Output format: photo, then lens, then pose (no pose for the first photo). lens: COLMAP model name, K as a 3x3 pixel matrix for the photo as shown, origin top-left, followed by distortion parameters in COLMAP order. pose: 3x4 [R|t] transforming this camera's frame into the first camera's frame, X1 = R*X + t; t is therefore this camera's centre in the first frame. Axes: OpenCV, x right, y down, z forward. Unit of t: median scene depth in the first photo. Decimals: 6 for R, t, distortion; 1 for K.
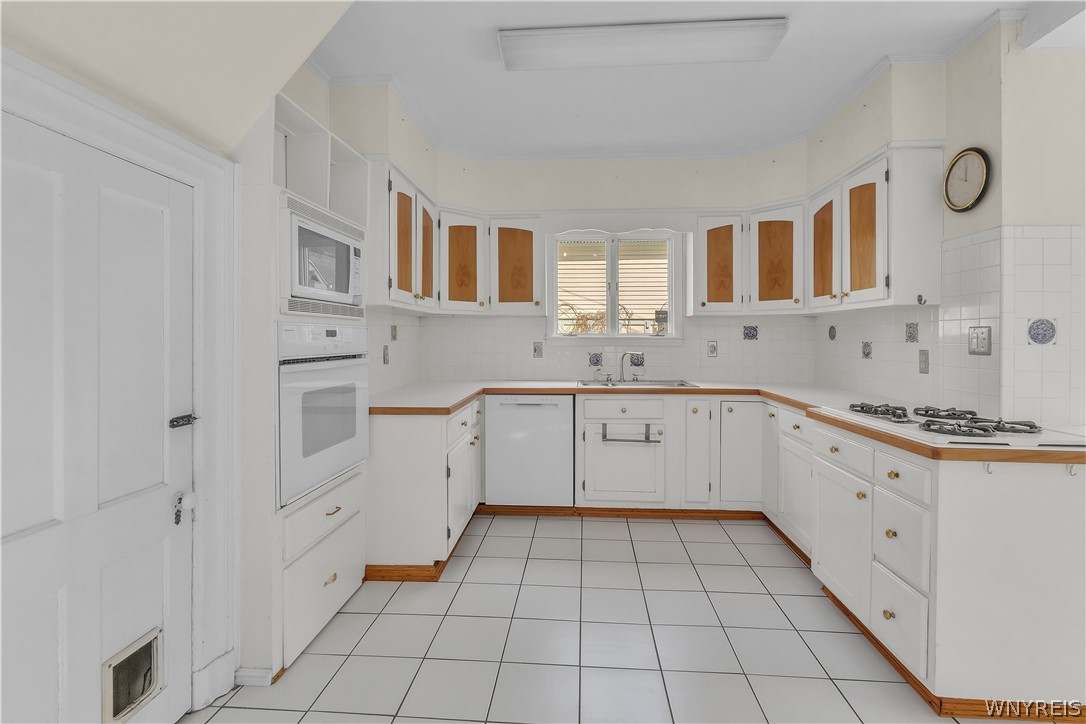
lens RADIAL K [[515.6, 0, 544.1], [0, 515.6, 337.2], [0, 0, 1]] dist [0.000392, 0.000883]
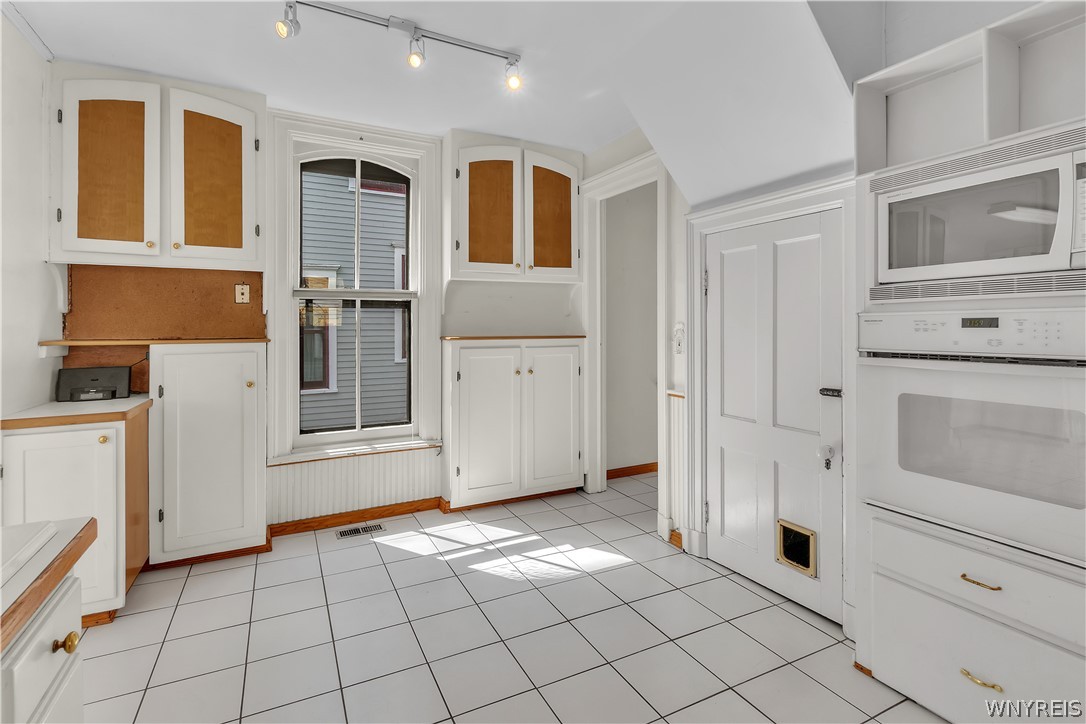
lens RADIAL K [[515.6, 0, 544.1], [0, 515.6, 337.2], [0, 0, 1]] dist [0.000392, 0.000883]
pose [[-0.851783, 0.005540, -0.523866, 0.289862], [-0.003688, 0.999856, 0.016571, 0.001912], [0.523883, 0.016047, -0.851639, 0.839813]]
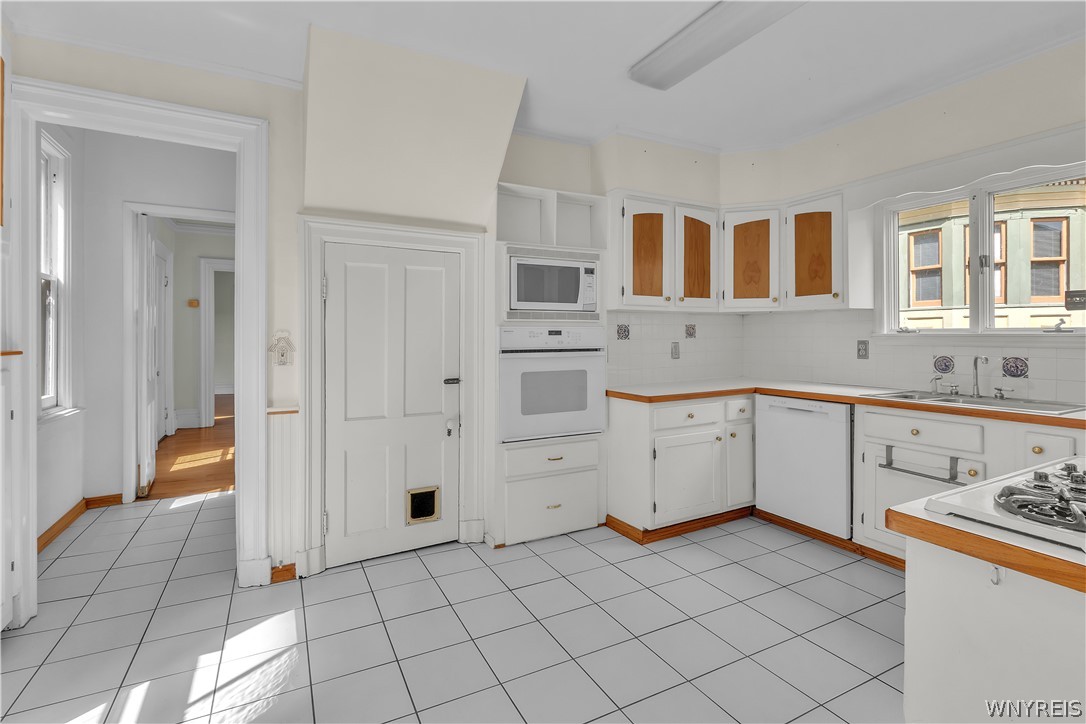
lens RADIAL K [[515.6, 0, 544.1], [0, 515.6, 337.2], [0, 0, 1]] dist [0.000392, 0.000883]
pose [[0.520534, 0.000637, -0.853841, 0.509834], [0.003369, 0.999990, 0.002800, 0.000396], [0.853835, -0.004334, 0.520526, 0.156132]]
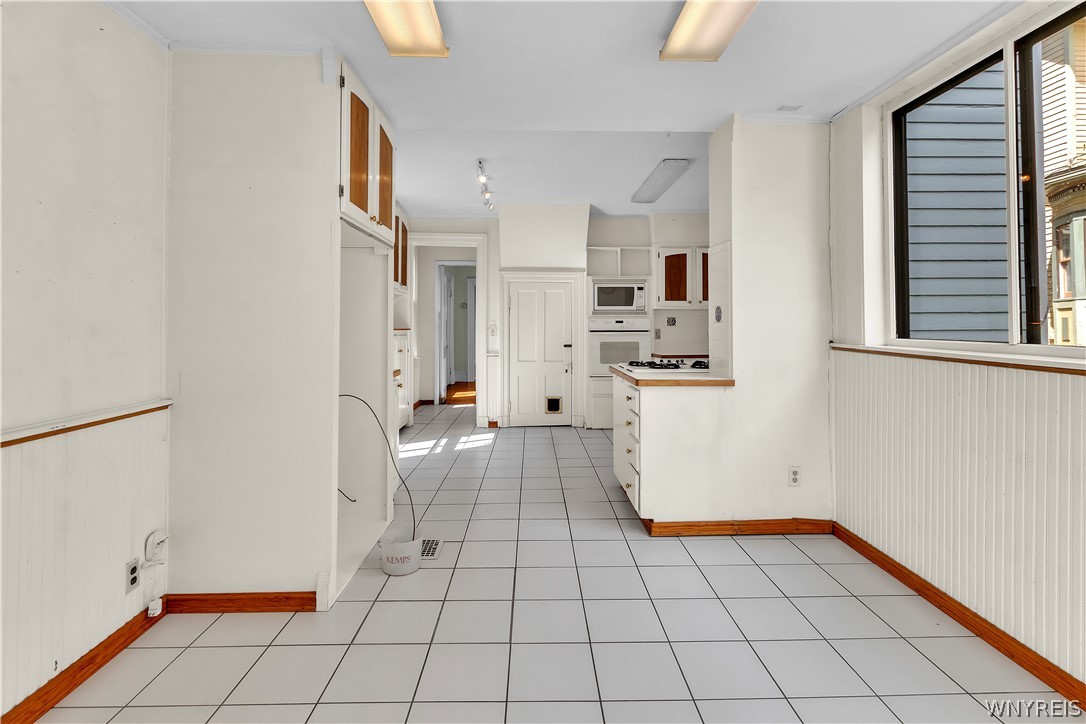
lens RADIAL K [[515.6, 0, 544.1], [0, 515.6, 337.2], [0, 0, 1]] dist [0.000392, 0.000883]
pose [[0.098859, 0.015835, -0.994975, 1.463391], [0.000866, 0.999872, 0.015999, 0.018925], [0.995101, -0.002444, 0.098833, 0.223007]]
